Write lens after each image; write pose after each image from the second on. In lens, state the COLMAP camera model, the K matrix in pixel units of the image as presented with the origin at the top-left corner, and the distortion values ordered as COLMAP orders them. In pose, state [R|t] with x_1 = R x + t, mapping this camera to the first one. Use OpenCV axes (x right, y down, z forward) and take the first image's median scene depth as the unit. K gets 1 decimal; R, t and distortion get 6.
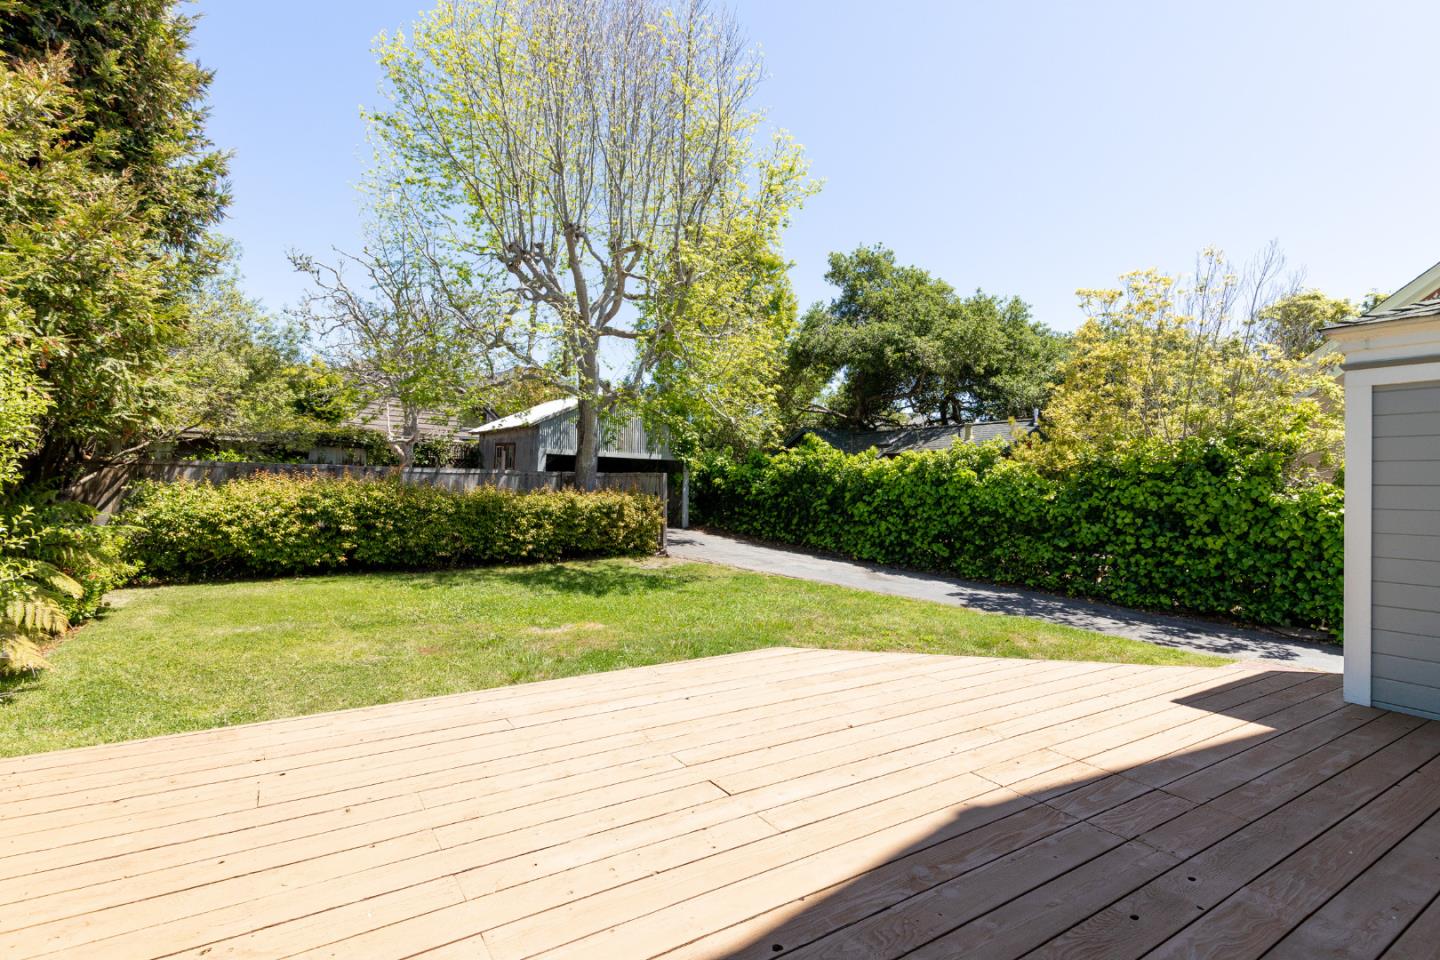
lens RADIAL K [[639.4, 0, 720.0], [0, 639.4, 480.0], [0, 0, 1]] dist [0.000833, -0.000066]
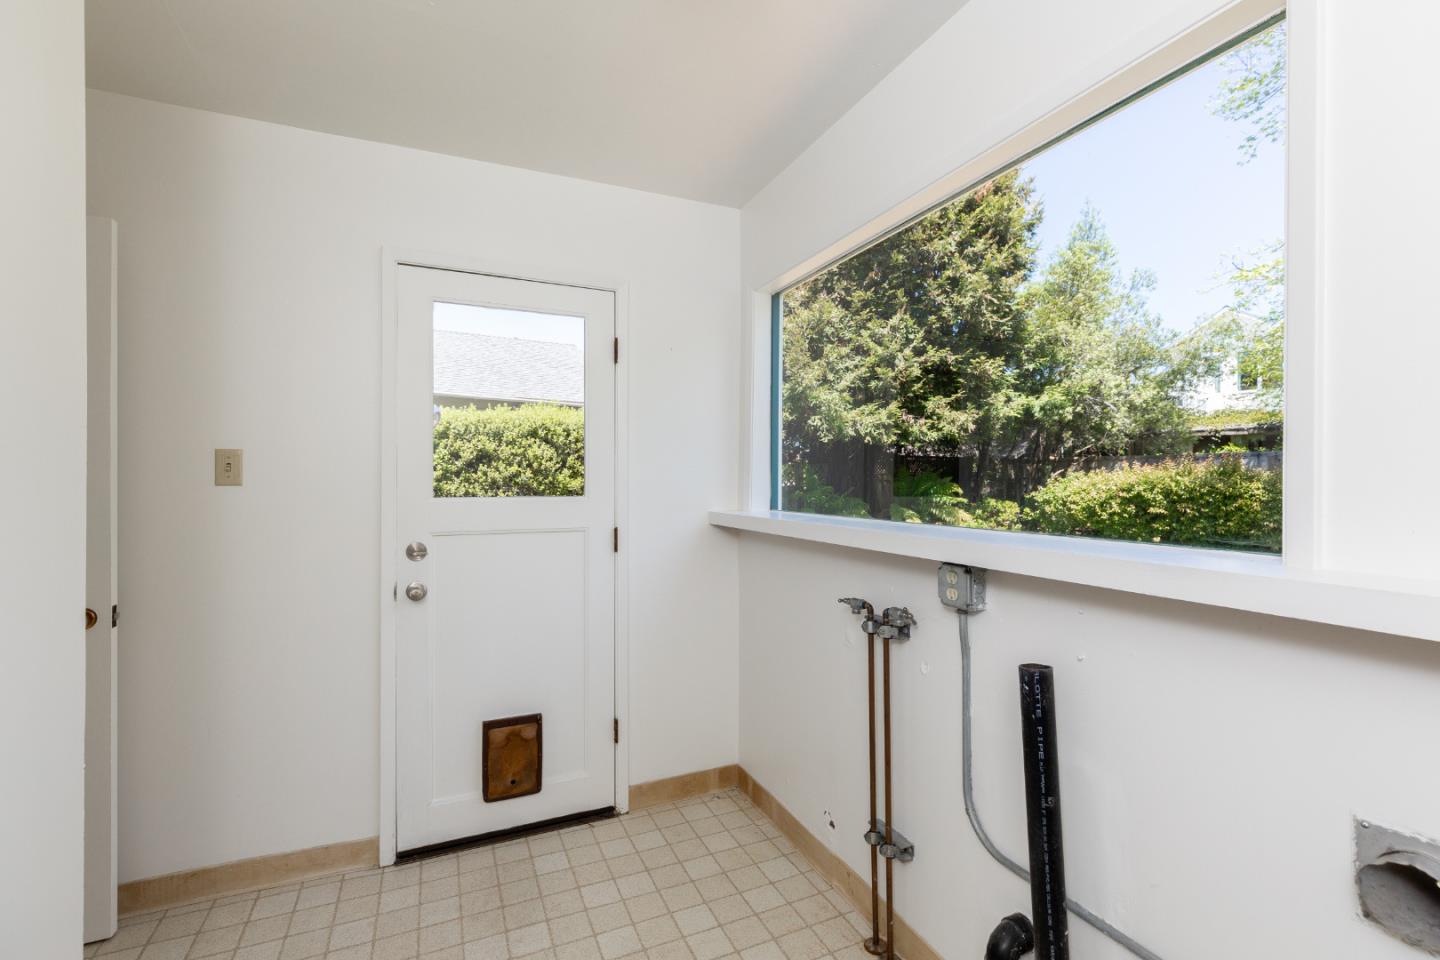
lens RADIAL K [[639.4, 0, 720.0], [0, 639.4, 480.0], [0, 0, 1]] dist [0.000833, -0.000066]
pose [[-0.128565, -0.006670, -0.991679, 0.502028], [0.021743, 0.999718, -0.009543, 0.014446], [0.991463, -0.022789, -0.128383, 0.346939]]
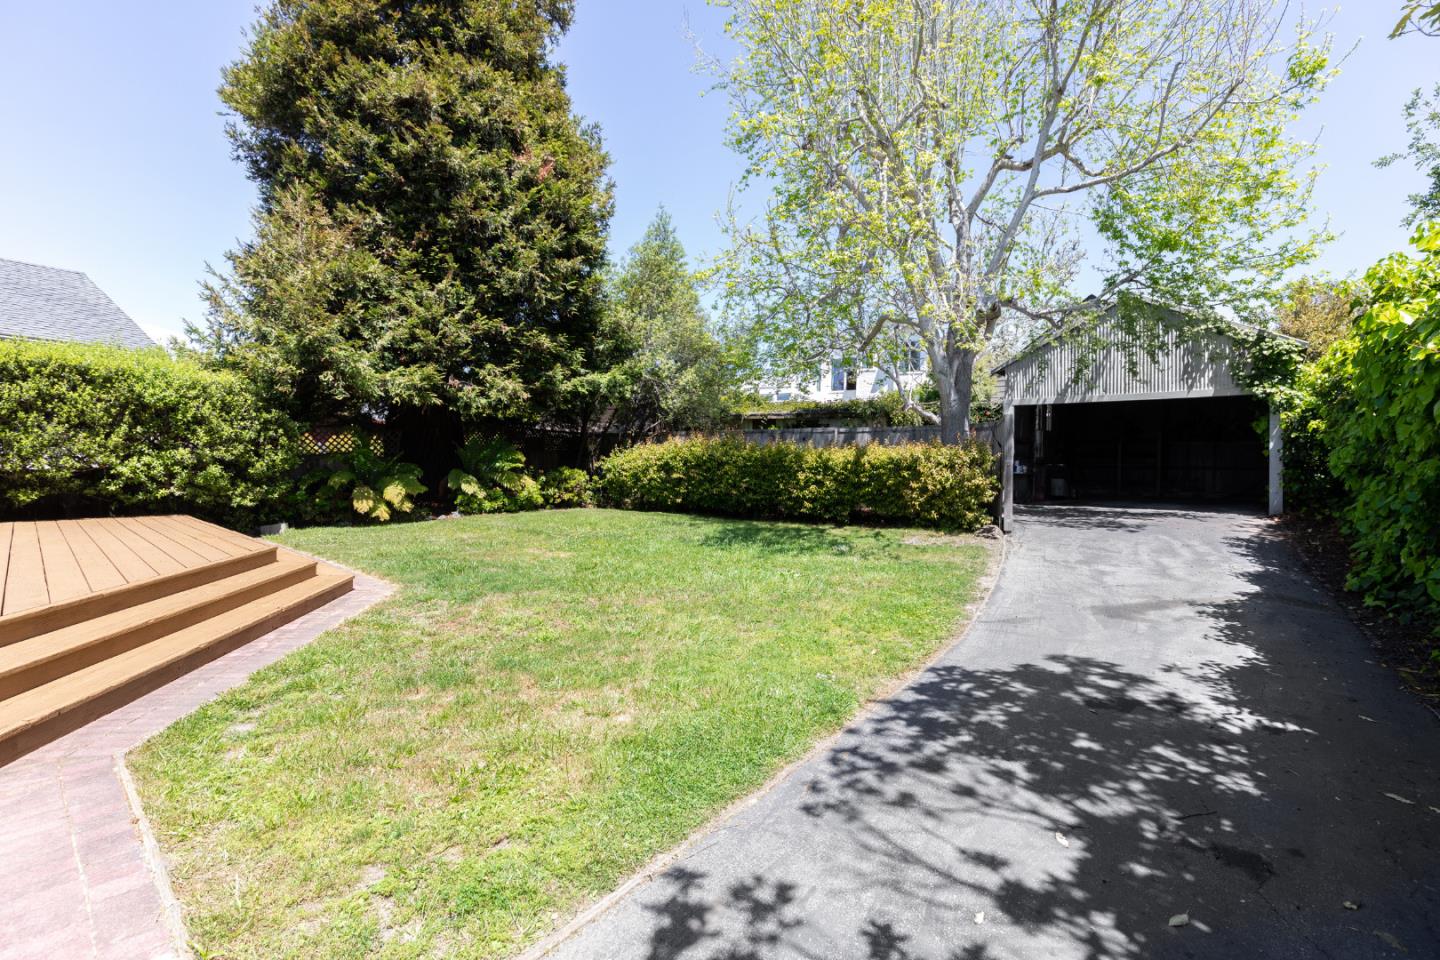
lens RADIAL K [[639.4, 0, 720.0], [0, 639.4, 480.0], [0, 0, 1]] dist [0.000833, -0.000066]
pose [[0.289205, 0.015761, -0.957138, 0.562563], [0.008785, 0.999779, 0.019118, 0.050778], [0.957227, -0.013938, 0.289002, 0.610200]]
